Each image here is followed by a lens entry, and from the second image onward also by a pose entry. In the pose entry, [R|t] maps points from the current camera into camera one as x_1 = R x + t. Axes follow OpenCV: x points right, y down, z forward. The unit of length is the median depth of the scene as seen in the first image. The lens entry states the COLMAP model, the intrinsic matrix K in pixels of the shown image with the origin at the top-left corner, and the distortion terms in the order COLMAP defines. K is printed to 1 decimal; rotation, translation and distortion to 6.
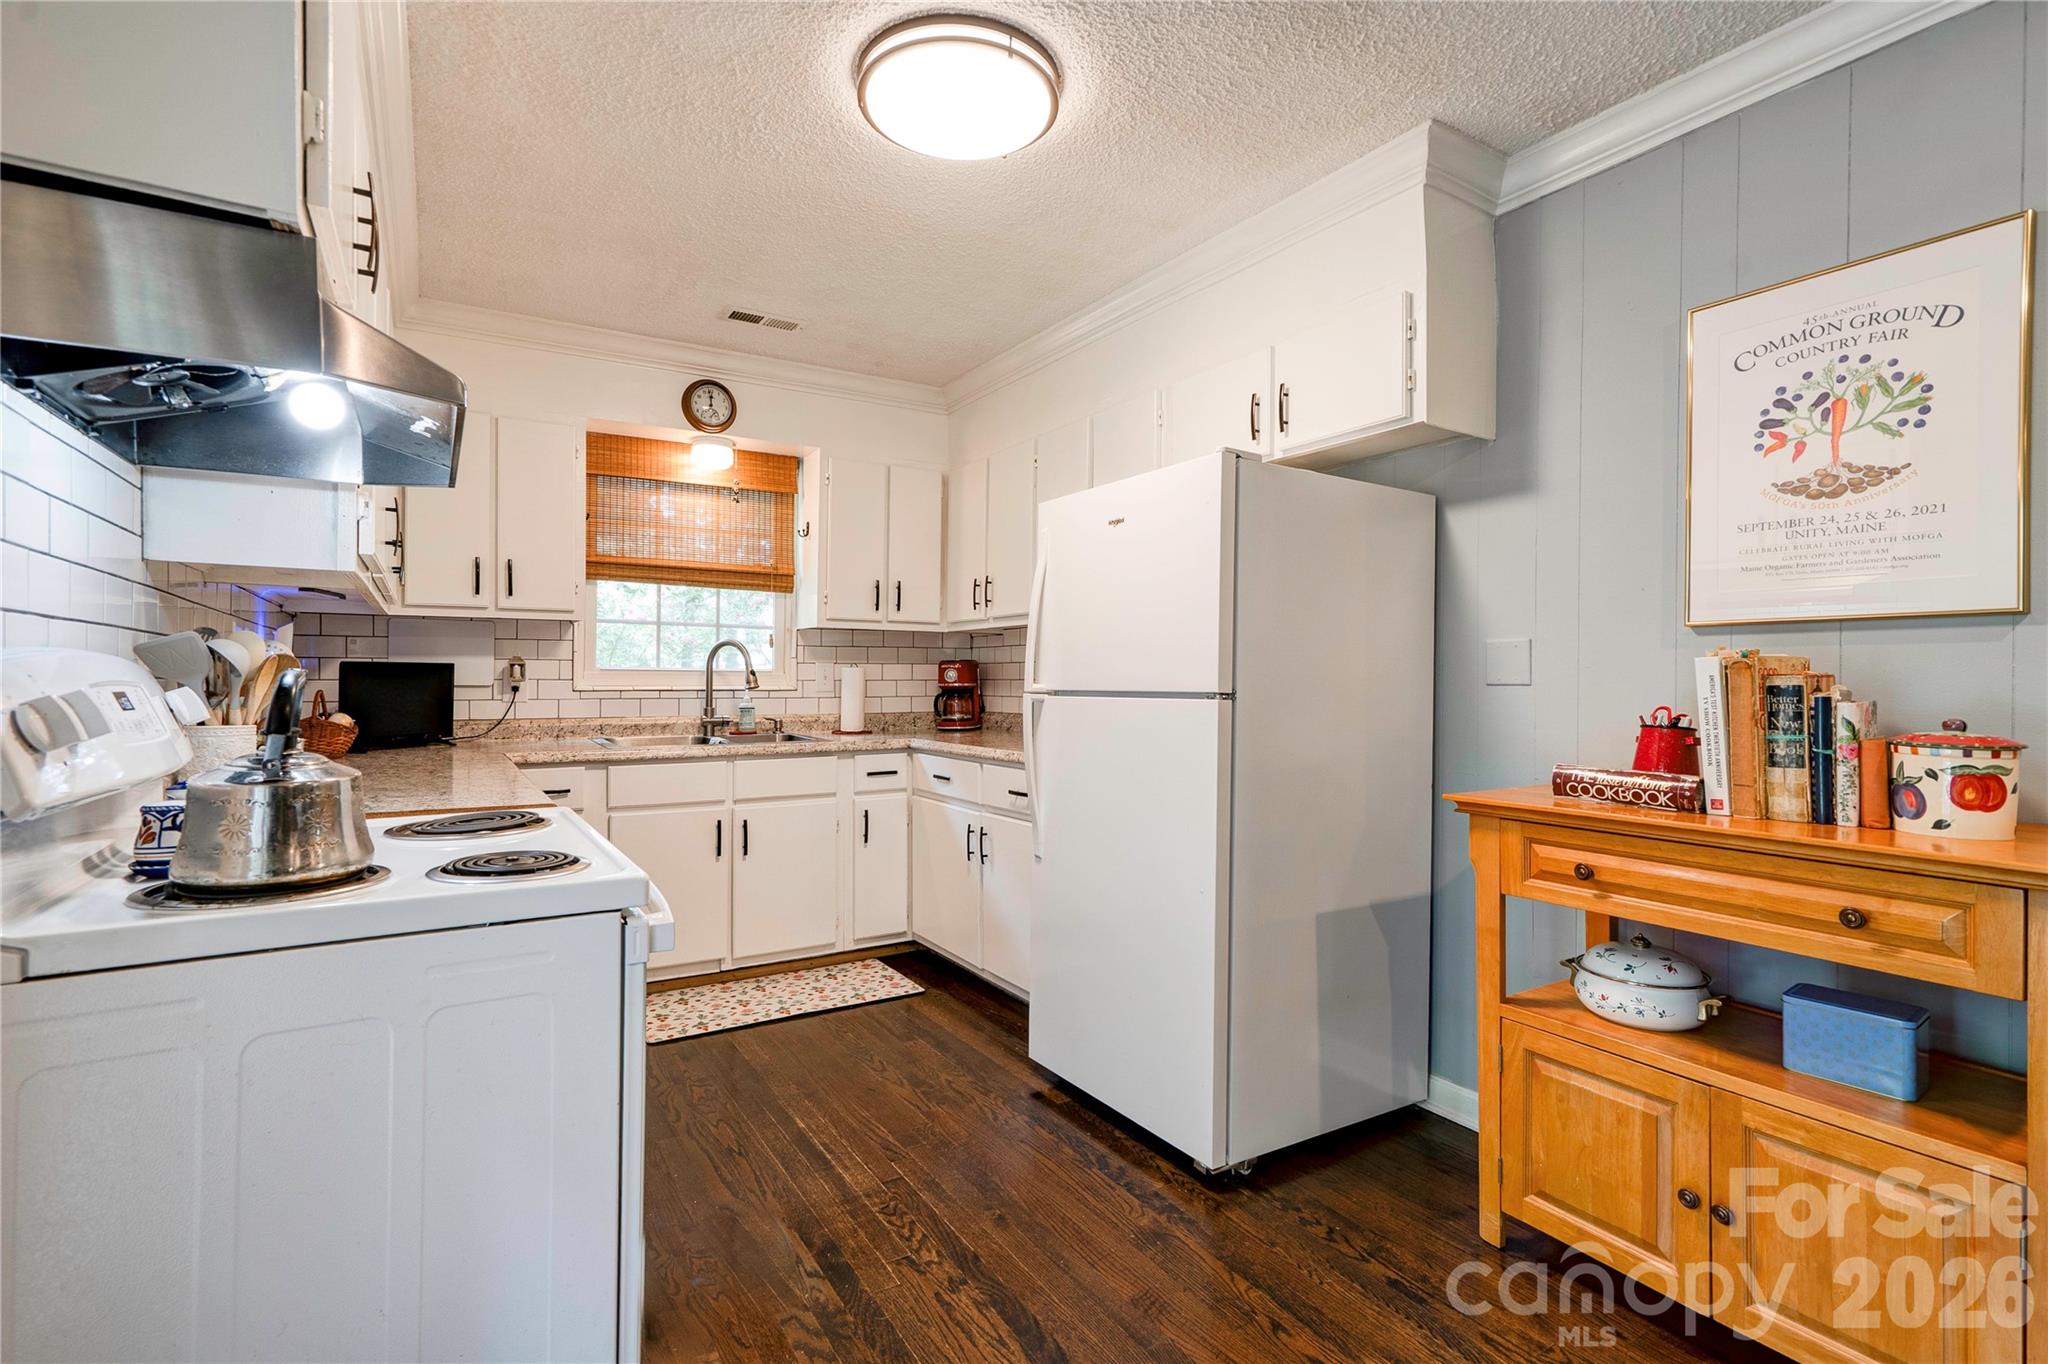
lens RADIAL K [[933.0, 0, 1014.6], [0, 933.0, 673.3], [0, 0, 1]] dist [0.001013, 0.002487]
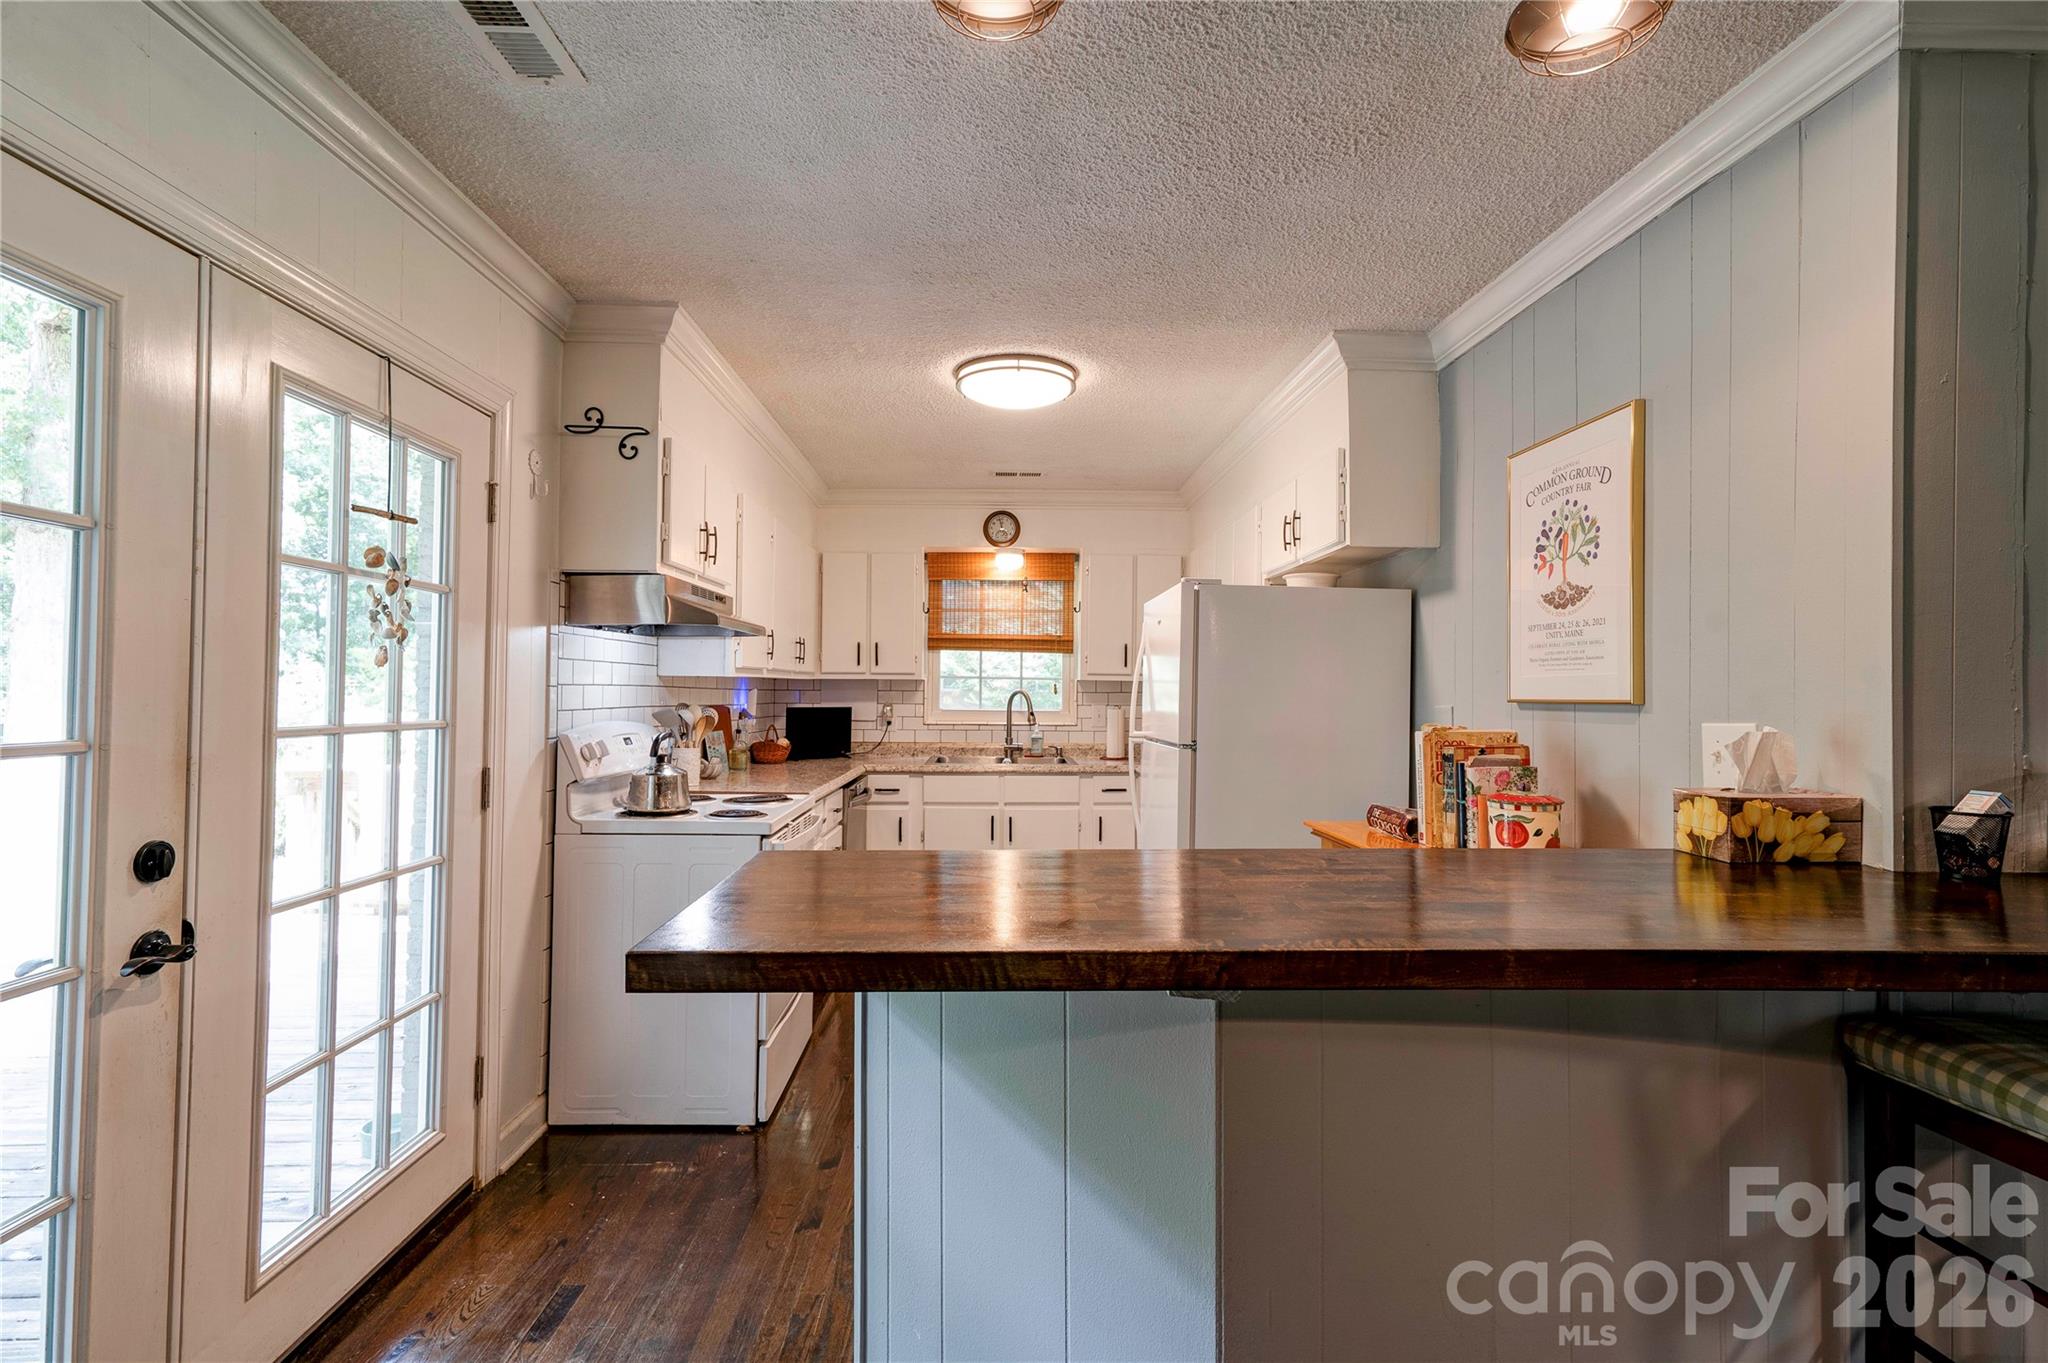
lens RADIAL K [[933.0, 0, 1033.0], [0, 933.0, 675.6], [0, 0, 1]] dist [0.001013, 0.002487]
pose [[0.875420, -0.007796, -0.483300, 0.676152], [-0.000580, 0.999852, -0.017179, -0.056838], [0.483362, 0.015319, 0.875287, -0.386086]]
